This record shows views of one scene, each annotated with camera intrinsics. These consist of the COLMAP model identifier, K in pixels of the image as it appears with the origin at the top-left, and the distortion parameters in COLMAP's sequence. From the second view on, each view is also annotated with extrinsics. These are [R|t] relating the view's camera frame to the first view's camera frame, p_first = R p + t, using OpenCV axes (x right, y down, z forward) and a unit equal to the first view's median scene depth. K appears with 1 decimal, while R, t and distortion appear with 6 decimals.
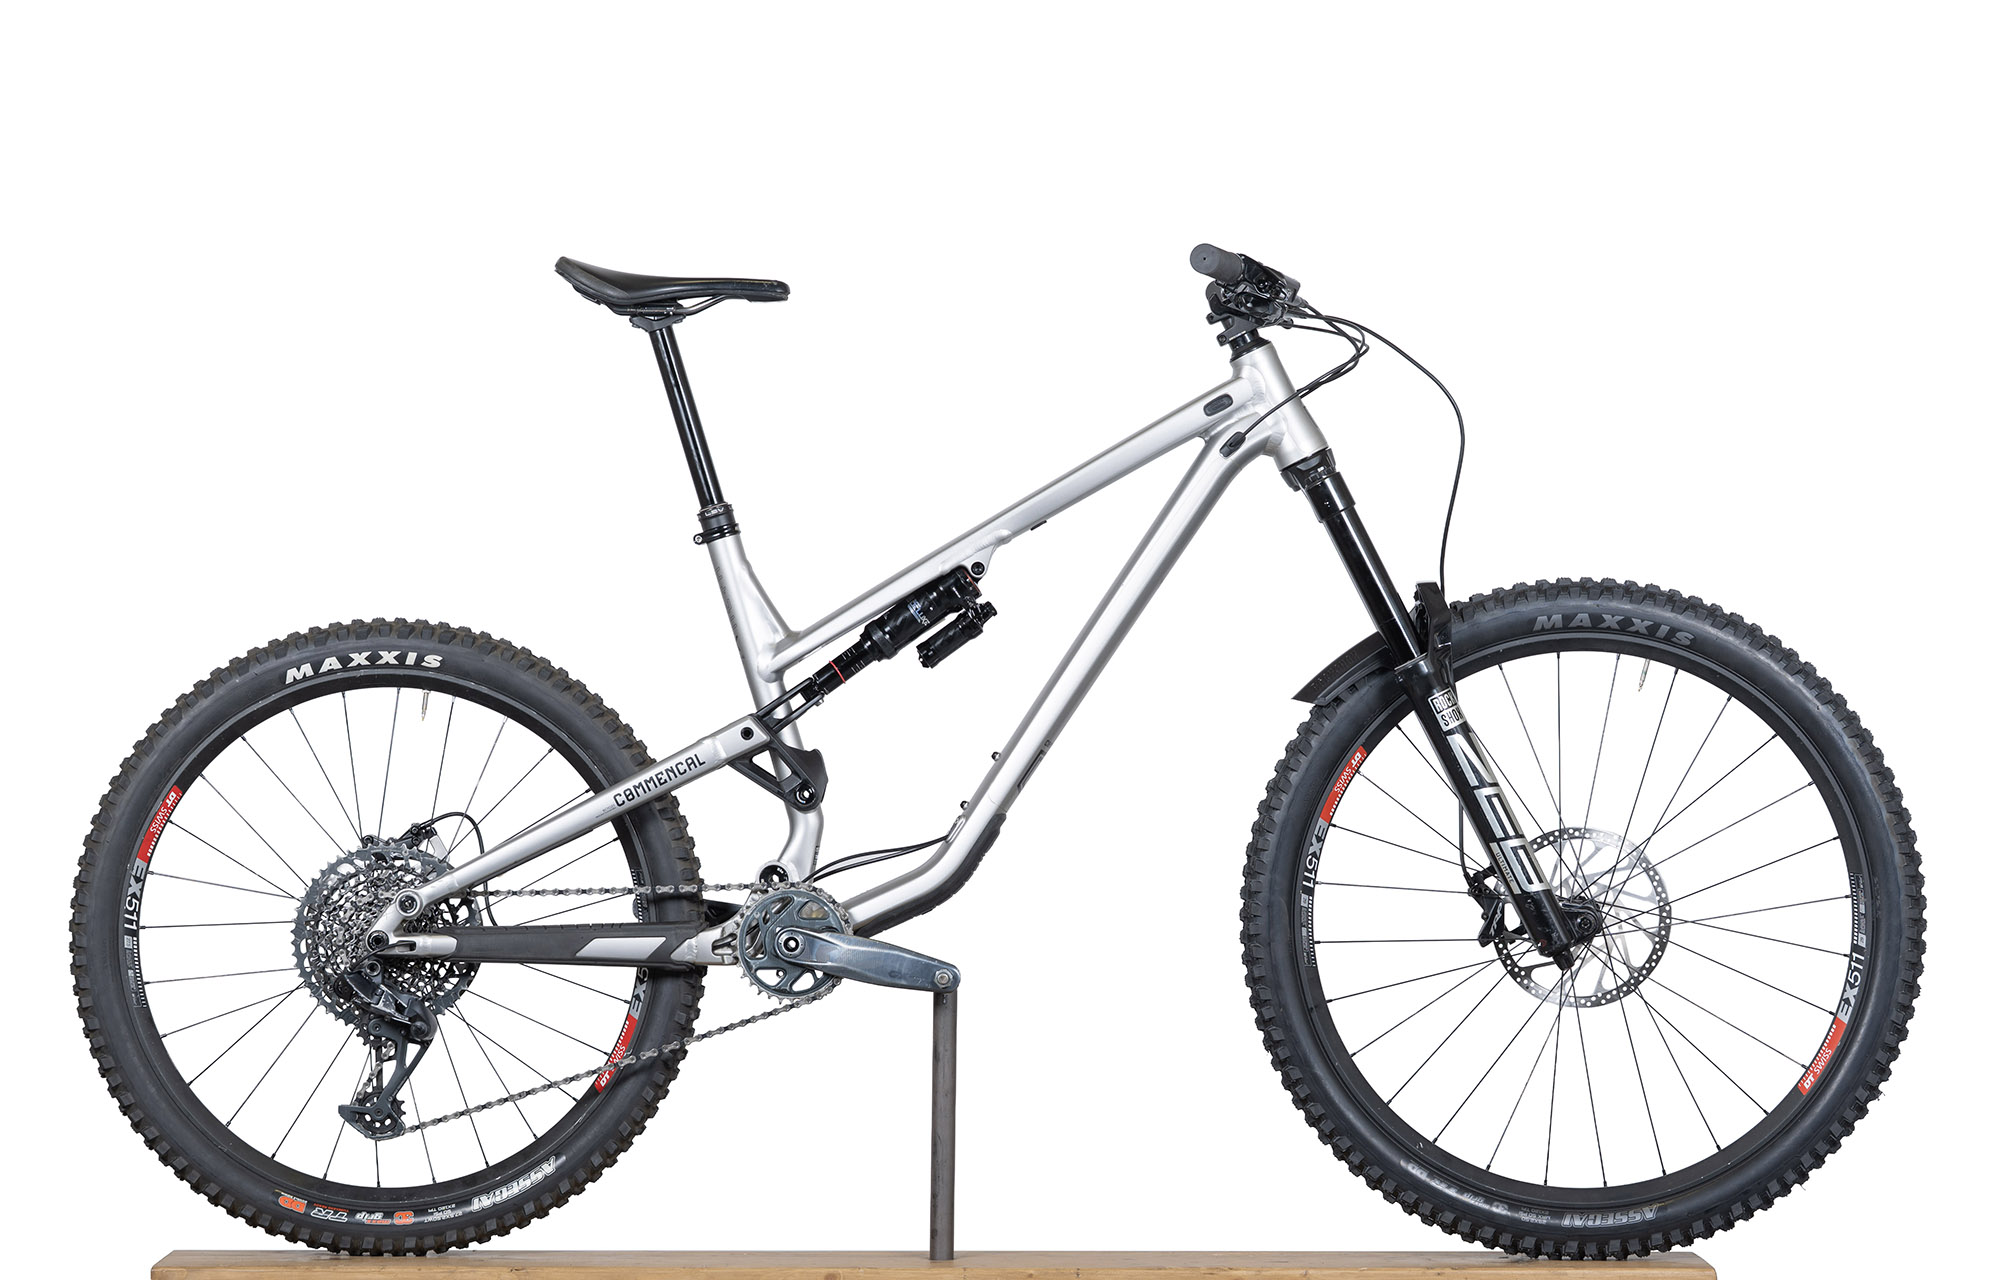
lens RADIAL K [[7652.3, 0, 1000.0], [0, 7652.3, 640.0], [0, 0, 1]] dist [0.019845, 3.767945]
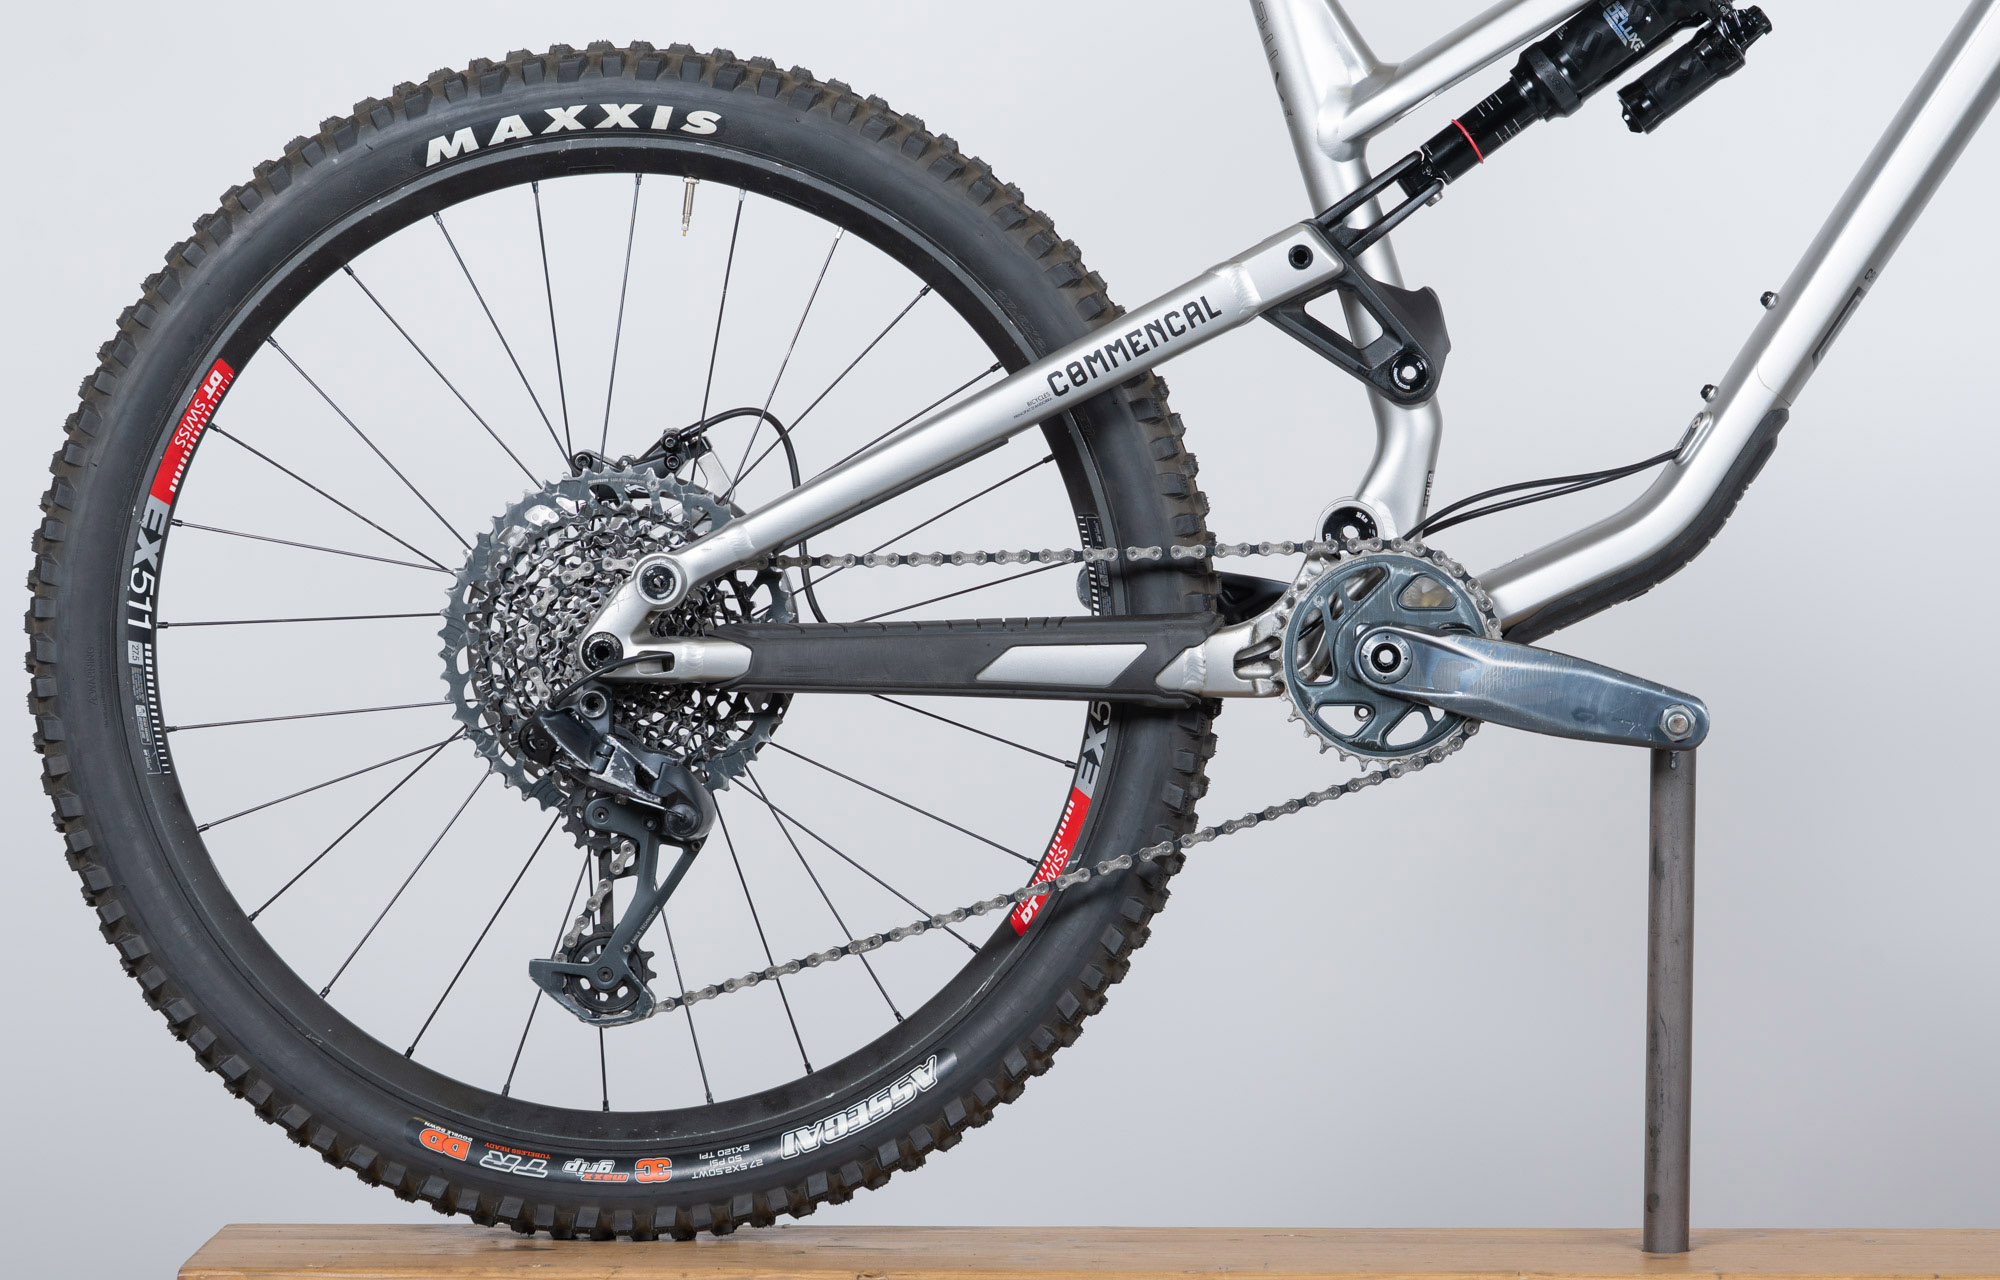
lens RADIAL K [[7652.3, 0, 1000.0], [0, 7652.3, 640.0], [0, 0, 1]] dist [0.019845, 3.767945]
pose [[0.999538, -0.001035, -0.030372, -0.037537], [0.002471, 0.998878, 0.047288, 0.013517], [0.030289, -0.047341, 0.998419, 0.470673]]
